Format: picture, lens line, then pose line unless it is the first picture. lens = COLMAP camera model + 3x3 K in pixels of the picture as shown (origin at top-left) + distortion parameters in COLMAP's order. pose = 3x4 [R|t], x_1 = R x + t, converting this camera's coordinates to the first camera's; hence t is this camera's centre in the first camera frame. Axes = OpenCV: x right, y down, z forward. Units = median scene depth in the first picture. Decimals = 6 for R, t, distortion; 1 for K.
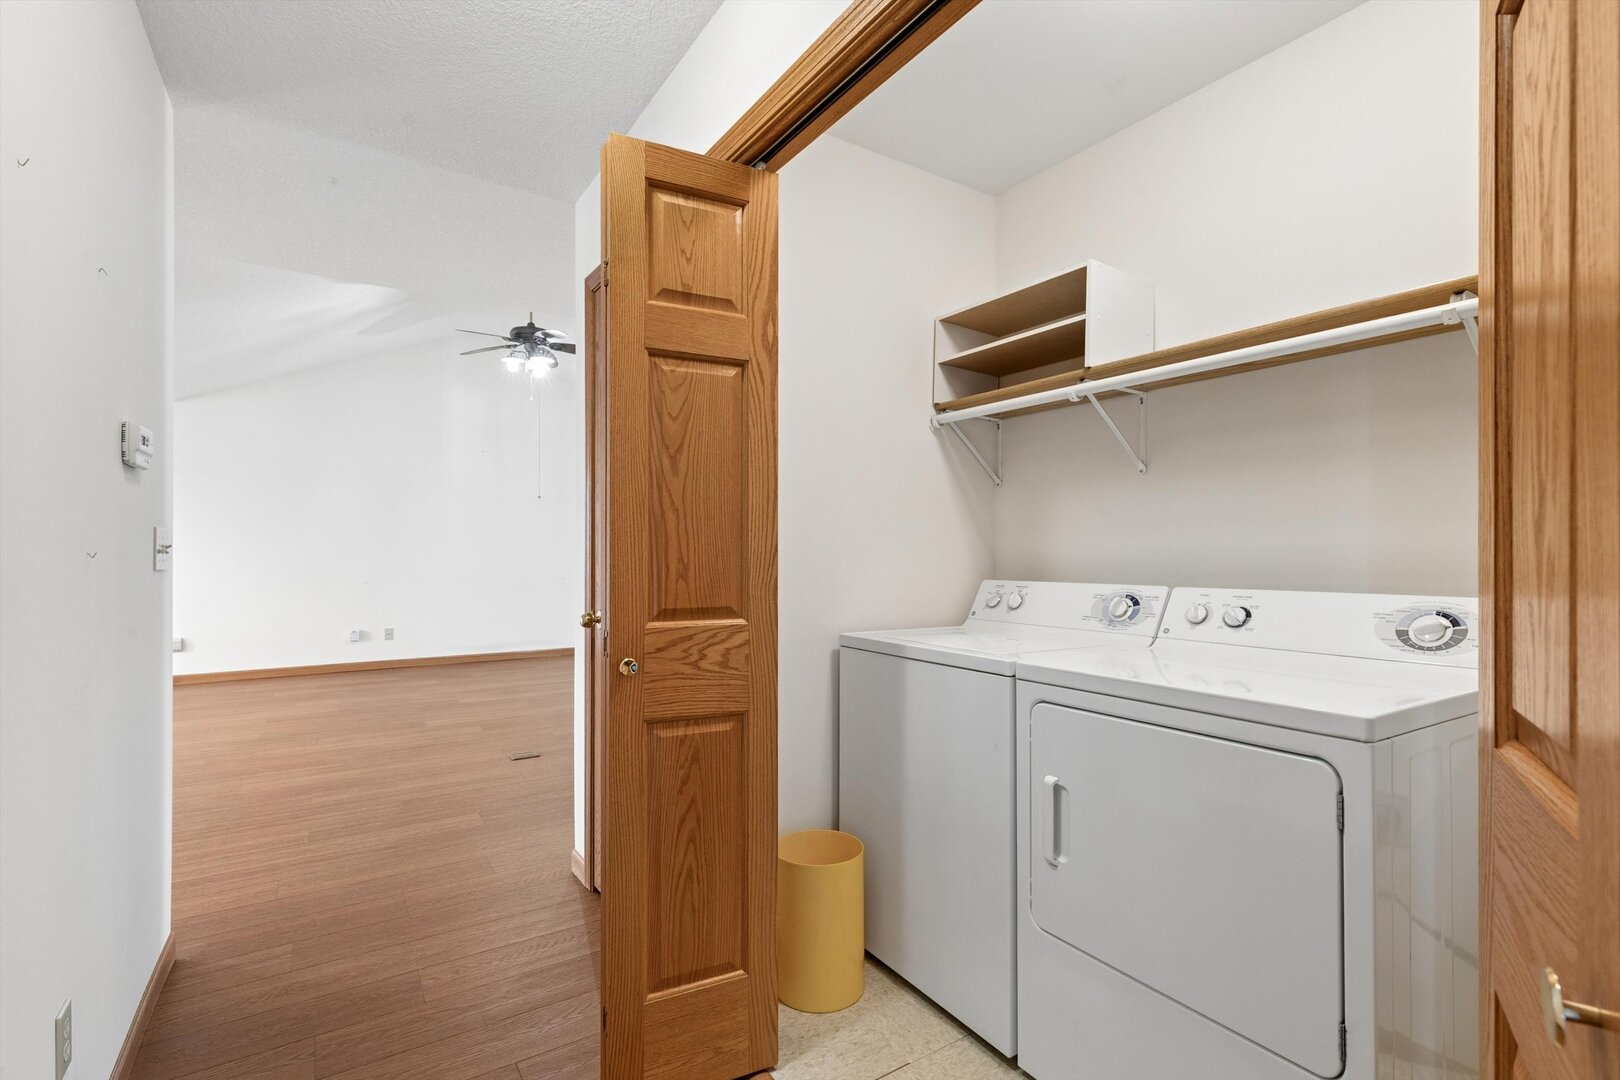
lens RADIAL K [[781.1, 0, 810.0], [0, 781.1, 540.0], [0, 0, 1]] dist [0.007482, 0.000447]
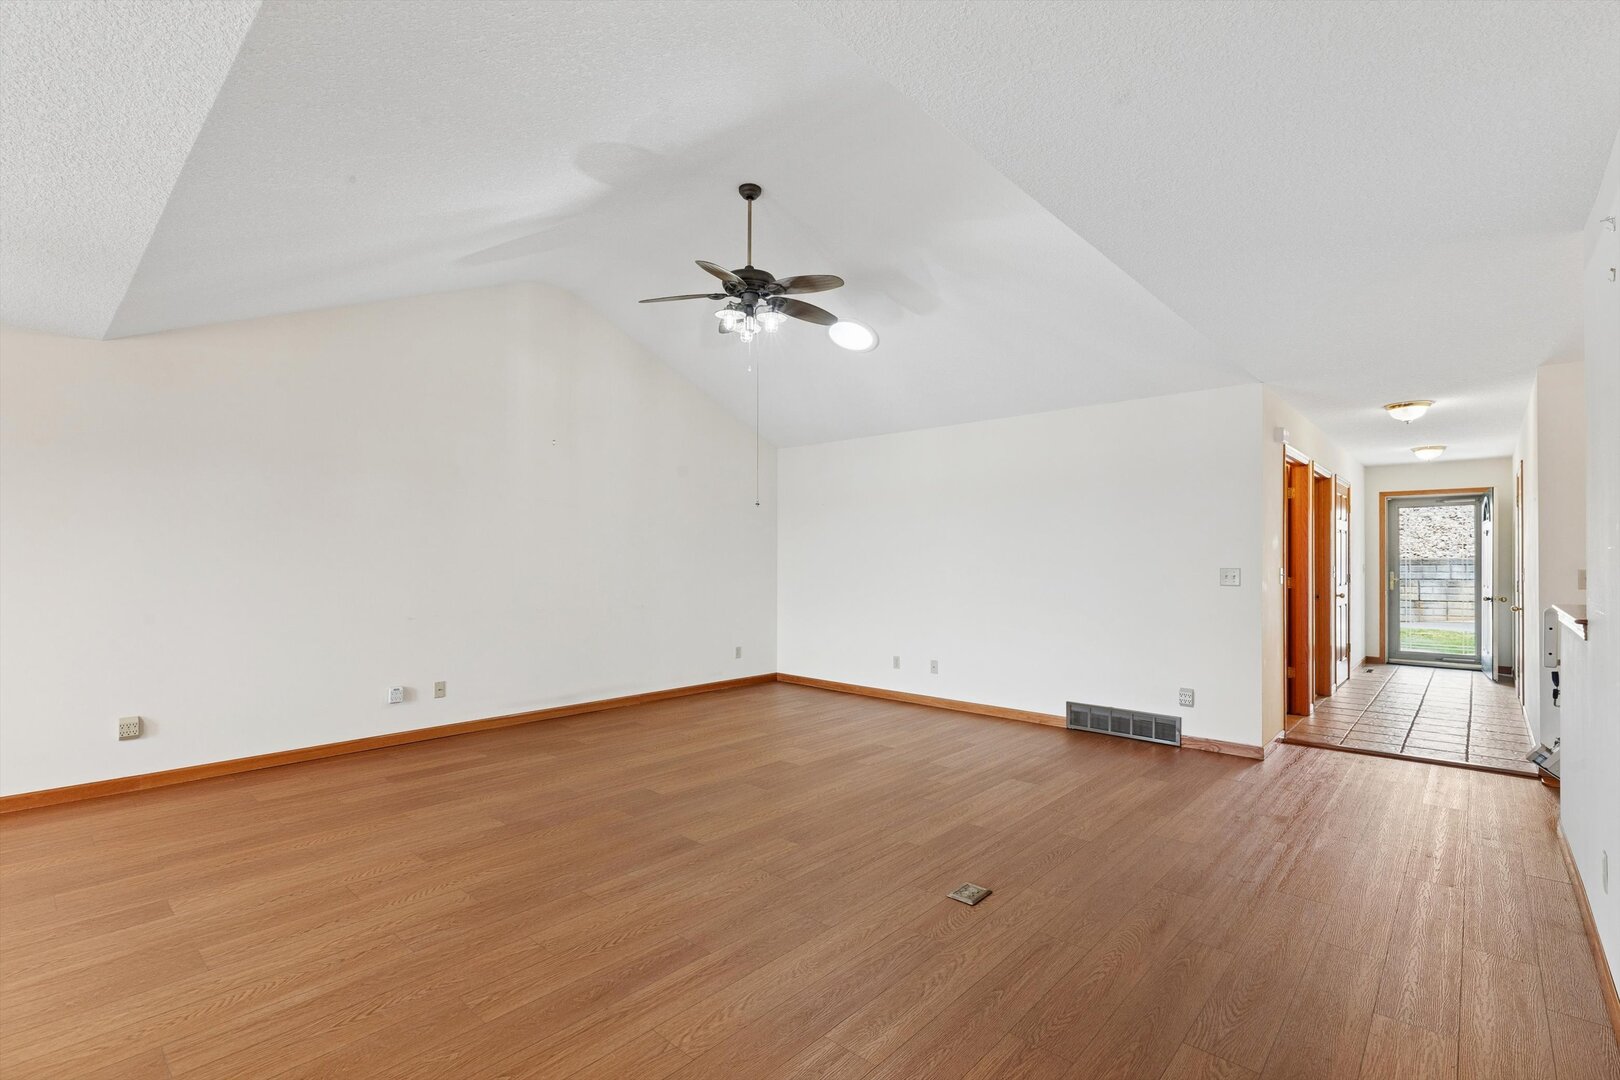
lens RADIAL K [[730.4, 0, 801.6], [0, 730.4, 550.3], [0, 0, 1]] dist [0.003601, -0.000327]
pose [[0.963591, 0.003924, 0.267350, -0.441781], [-0.001922, 0.999968, -0.007750, -0.004138], [-0.267372, 0.006954, 0.963568, 0.289731]]
